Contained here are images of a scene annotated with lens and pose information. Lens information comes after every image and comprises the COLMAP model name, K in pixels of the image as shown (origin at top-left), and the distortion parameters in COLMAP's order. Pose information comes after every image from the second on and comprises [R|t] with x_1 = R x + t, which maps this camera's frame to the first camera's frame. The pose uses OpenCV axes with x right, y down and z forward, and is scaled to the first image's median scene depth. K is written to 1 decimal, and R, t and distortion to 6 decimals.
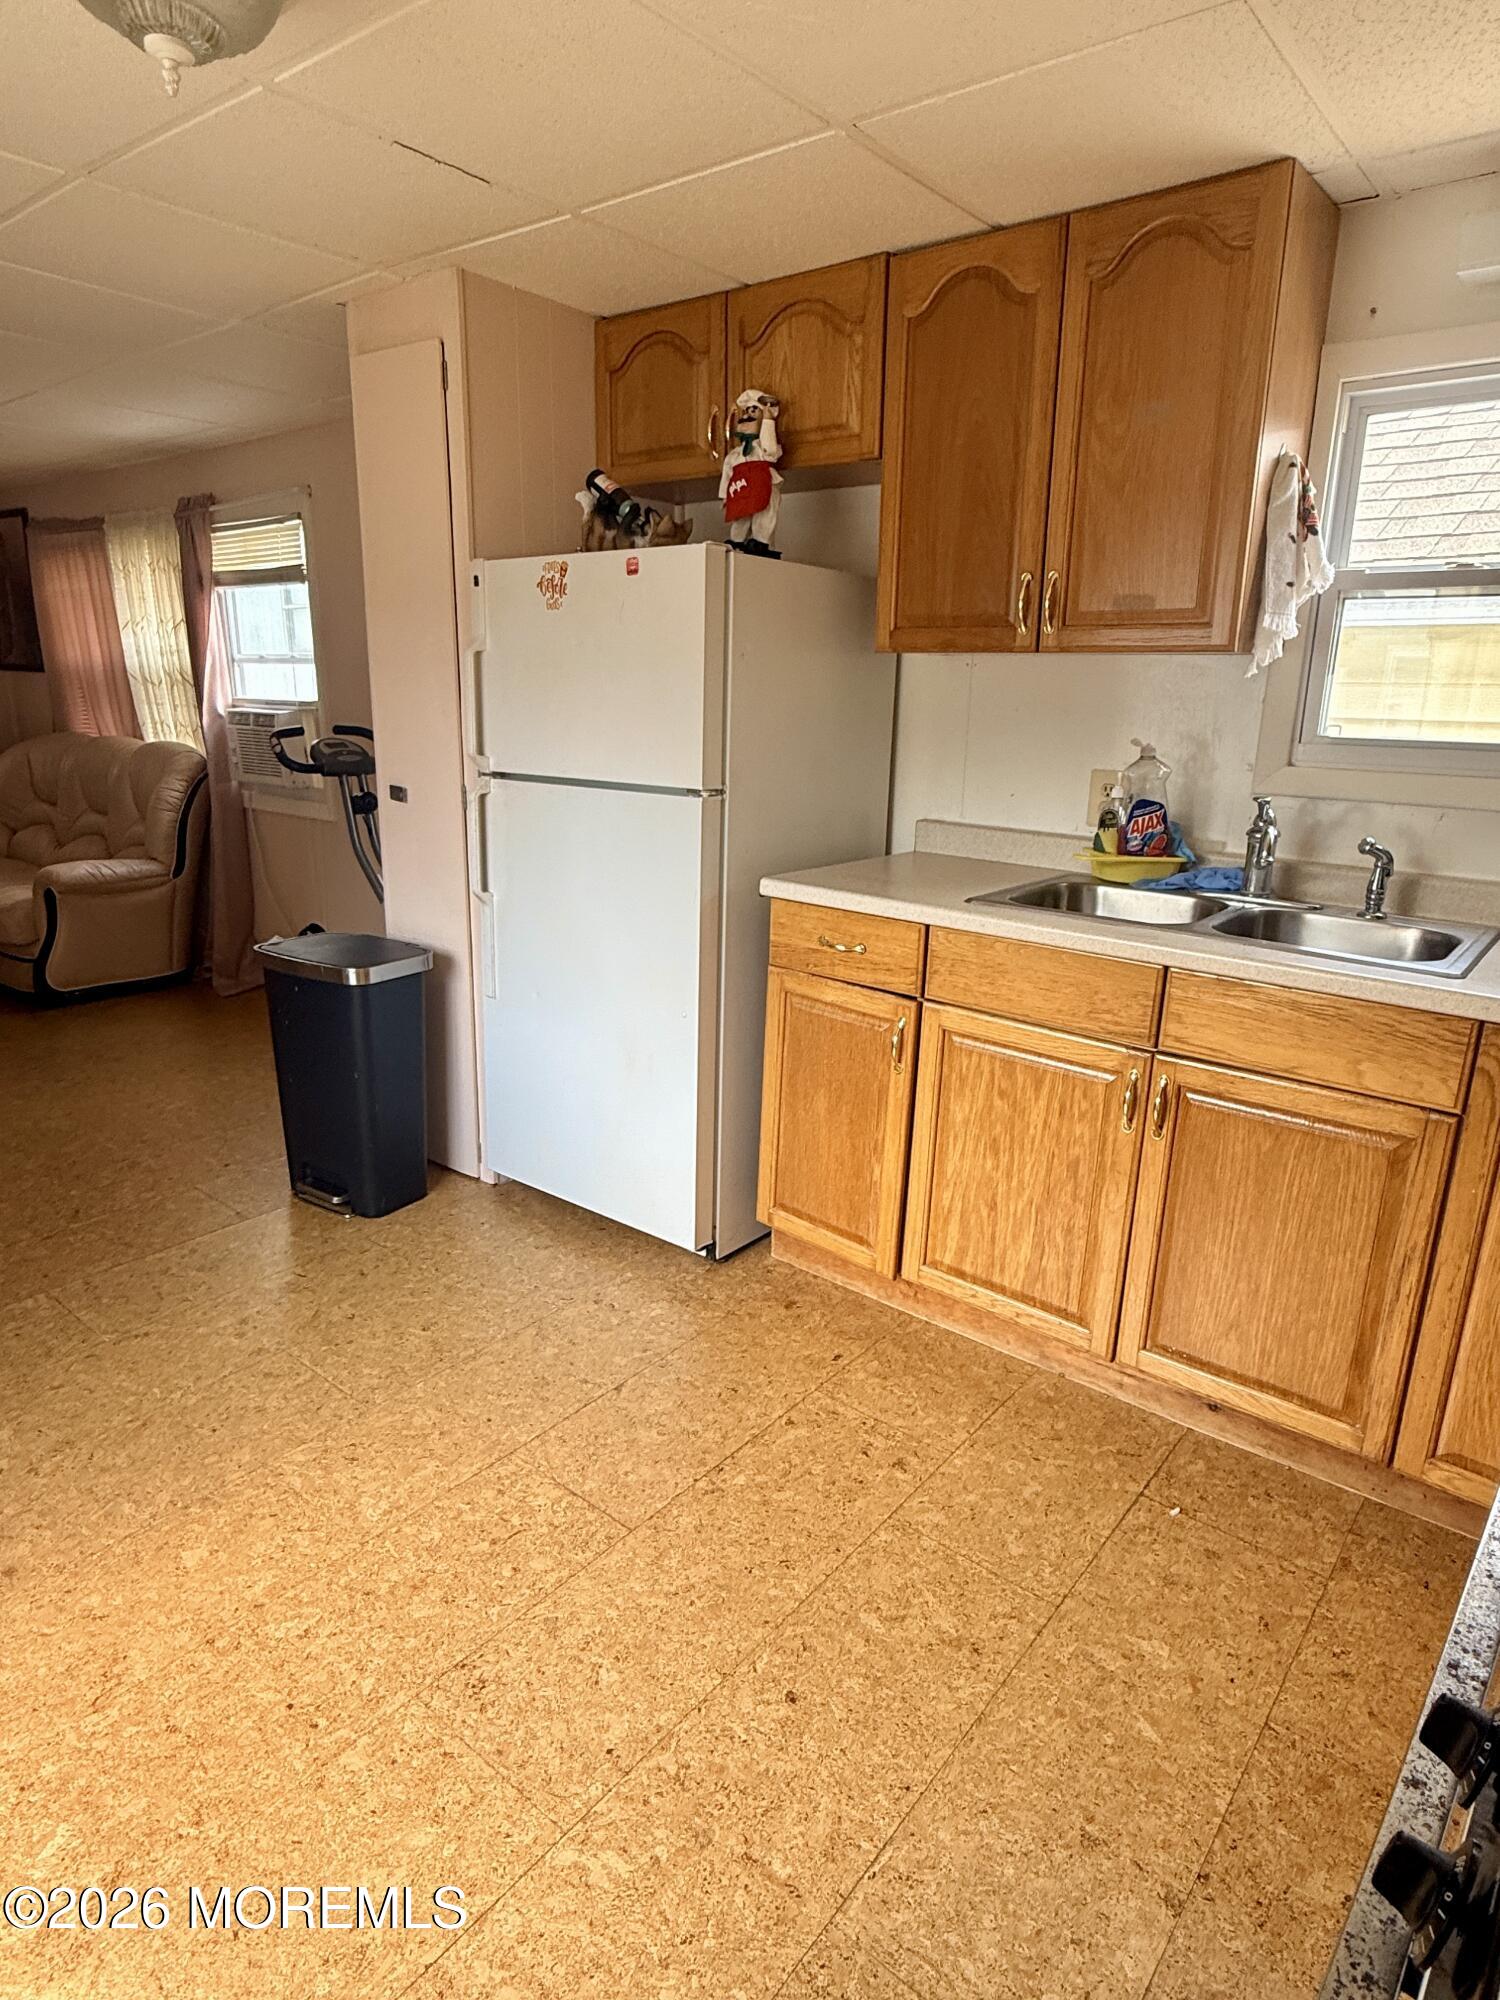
lens RADIAL K [[1165.7, 0, 754.3], [0, 1165.7, 995.2], [0, 0, 1]] dist [0.002670, 0.002016]
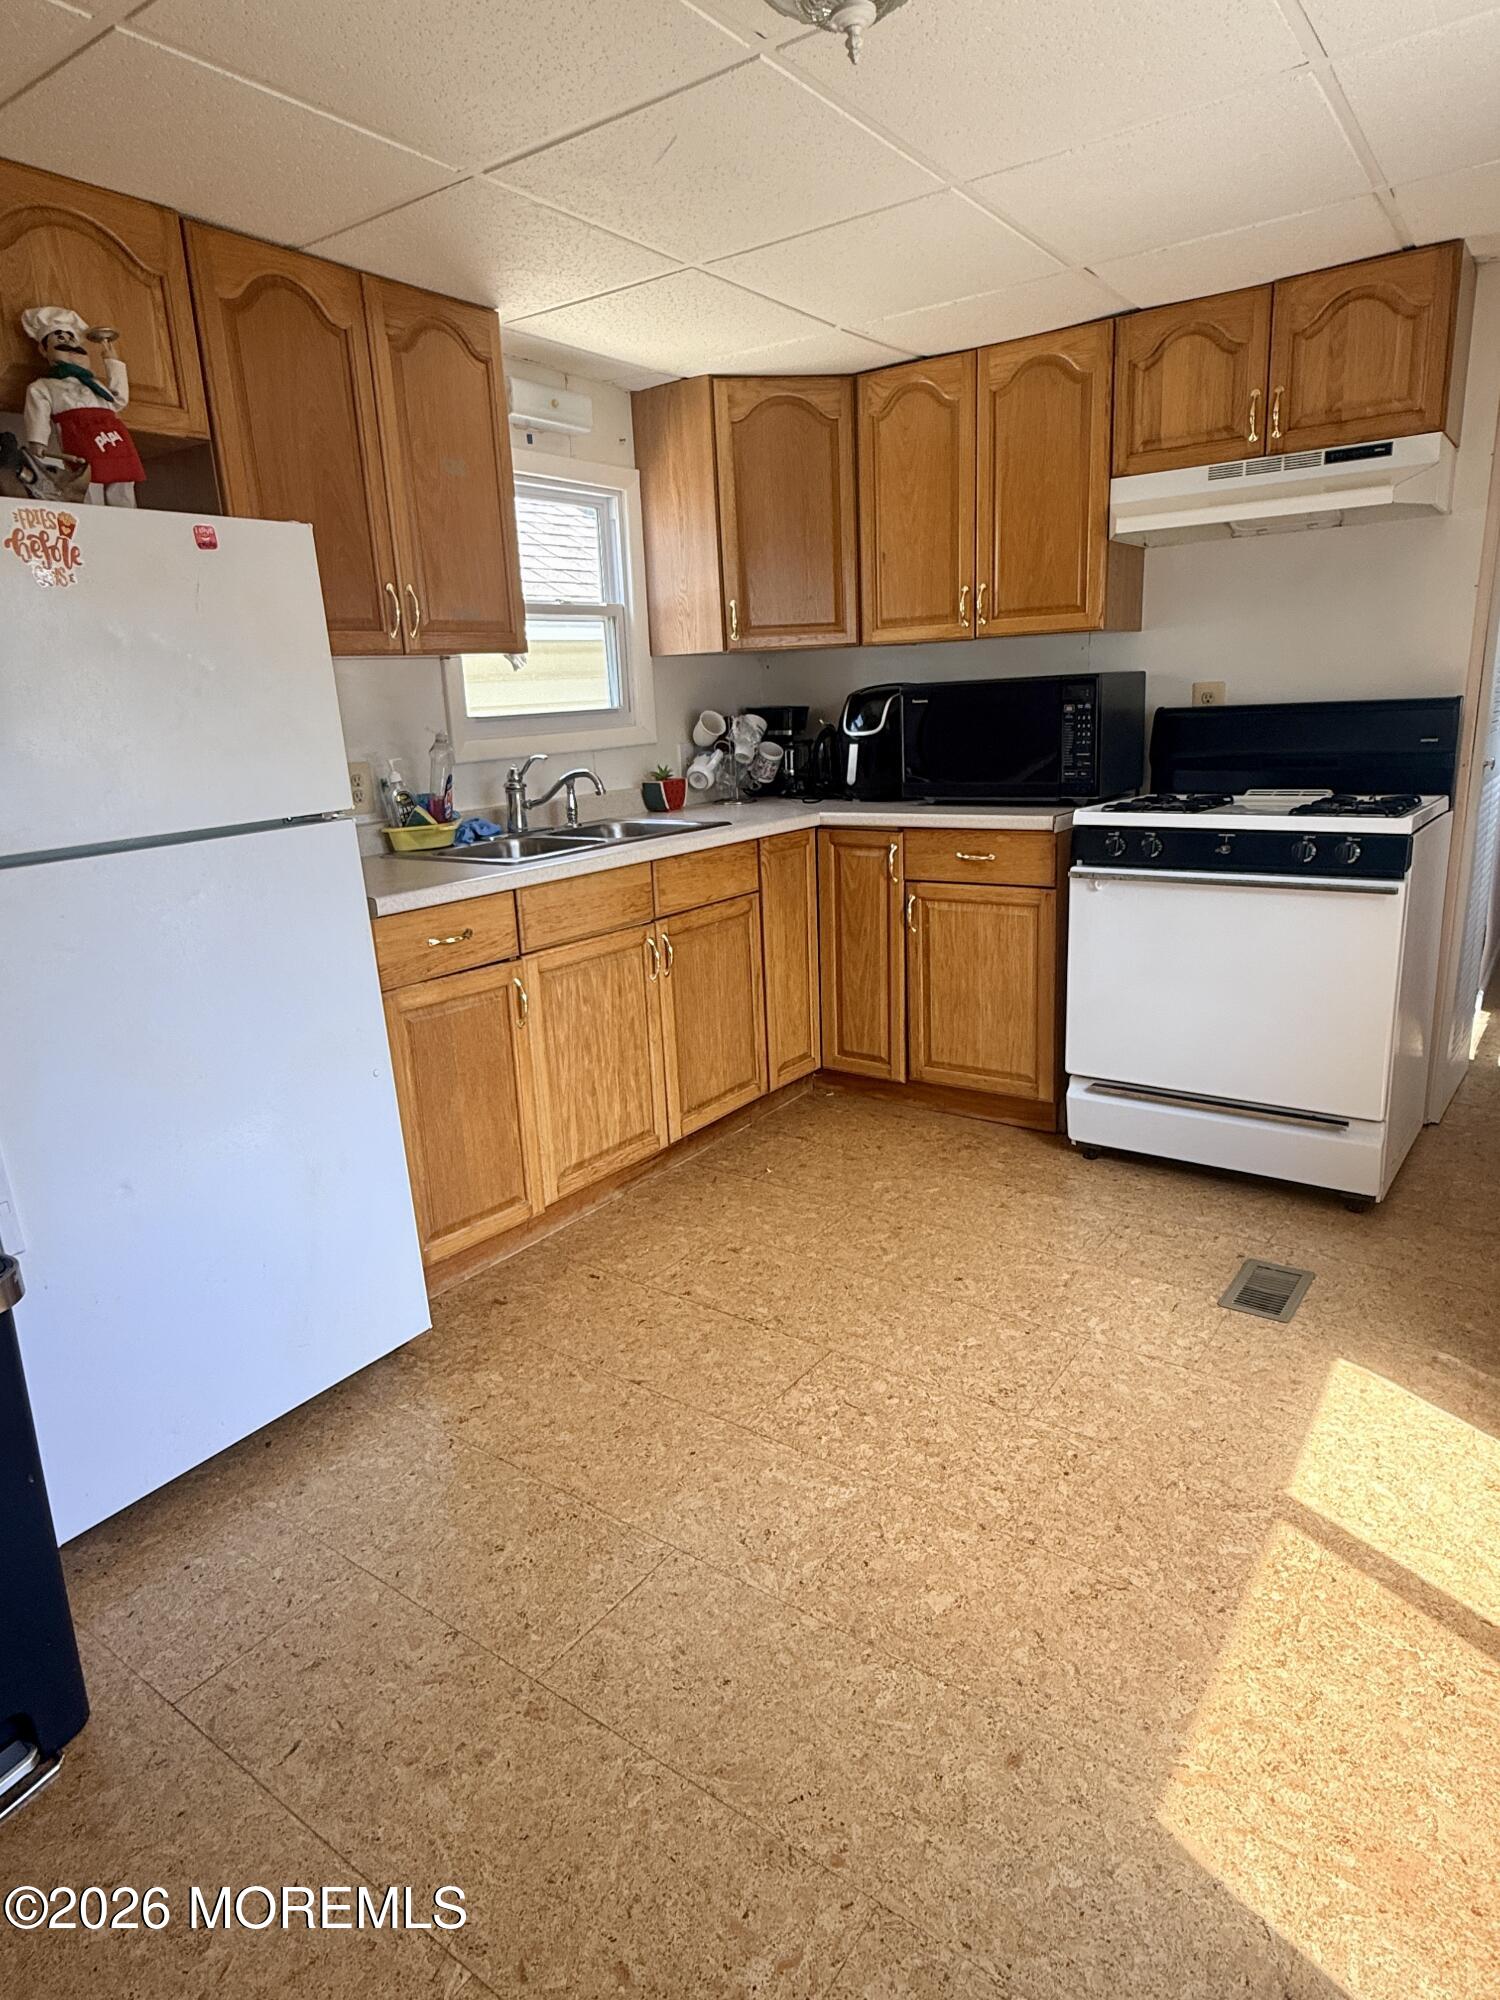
lens RADIAL K [[1165.7, 0, 752.1], [0, 1165.7, 998.1], [0, 0, 1]] dist [0.002670, 0.002016]
pose [[-0.060732, -0.273542, 0.959941, -1.010106], [0.302248, 0.911526, 0.278868, -0.215629], [-0.951293, 0.307077, 0.027319, 0.793151]]
